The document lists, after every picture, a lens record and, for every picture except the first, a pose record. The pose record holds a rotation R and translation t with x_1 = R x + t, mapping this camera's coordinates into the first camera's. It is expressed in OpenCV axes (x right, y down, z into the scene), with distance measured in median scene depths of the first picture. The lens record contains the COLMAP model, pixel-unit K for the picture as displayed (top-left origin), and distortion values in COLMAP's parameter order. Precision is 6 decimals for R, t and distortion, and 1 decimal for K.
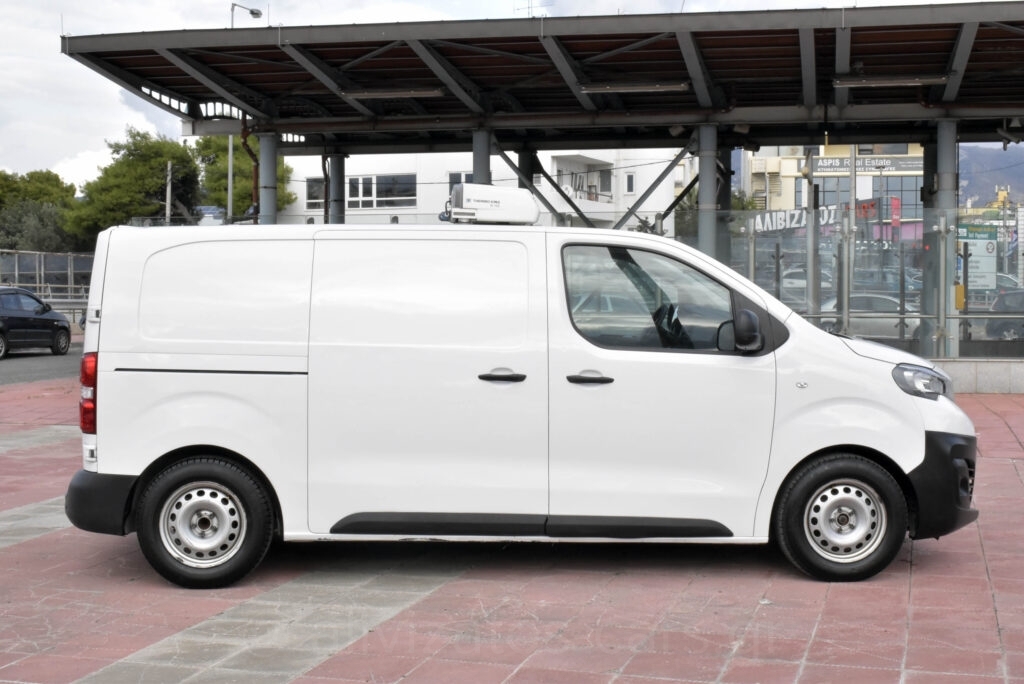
lens RADIAL K [[1548.5, 0, 512.0], [0, 1548.5, 342.0], [0, 0, 1]] dist [-0.027027, -0.078219]
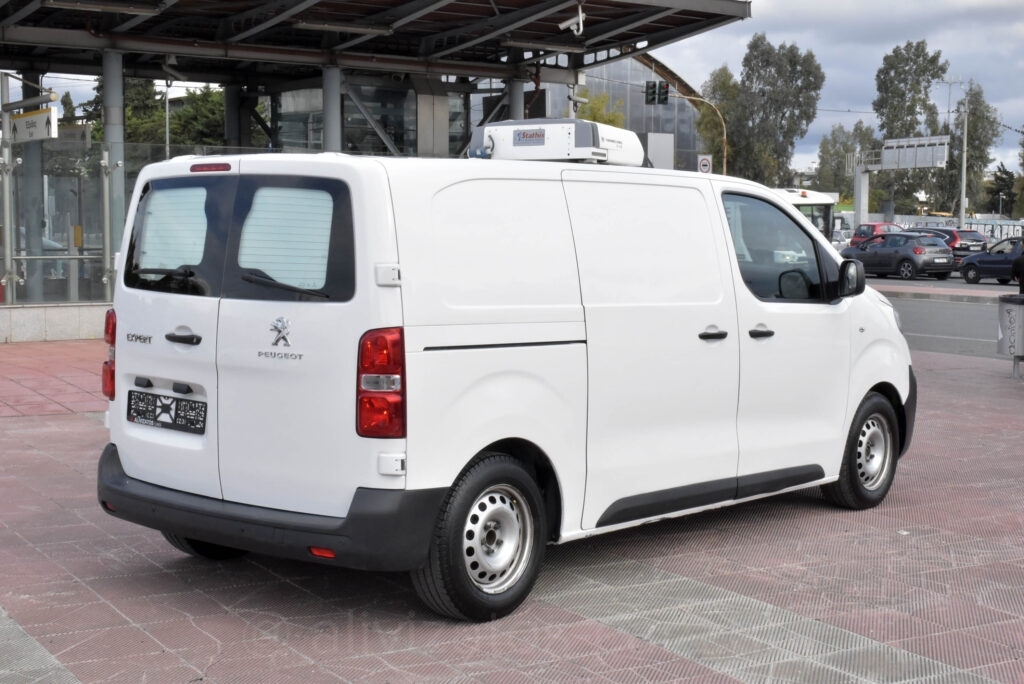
lens RADIAL K [[1548.5, 0, 512.0], [0, 1548.5, 342.0], [0, 0, 1]] dist [-0.027027, -0.078219]
pose [[0.673896, -0.049433, 0.737171, -0.770417], [0.016527, 0.998518, 0.051850, -0.023329], [-0.738641, -0.022759, 0.673714, 0.461364]]
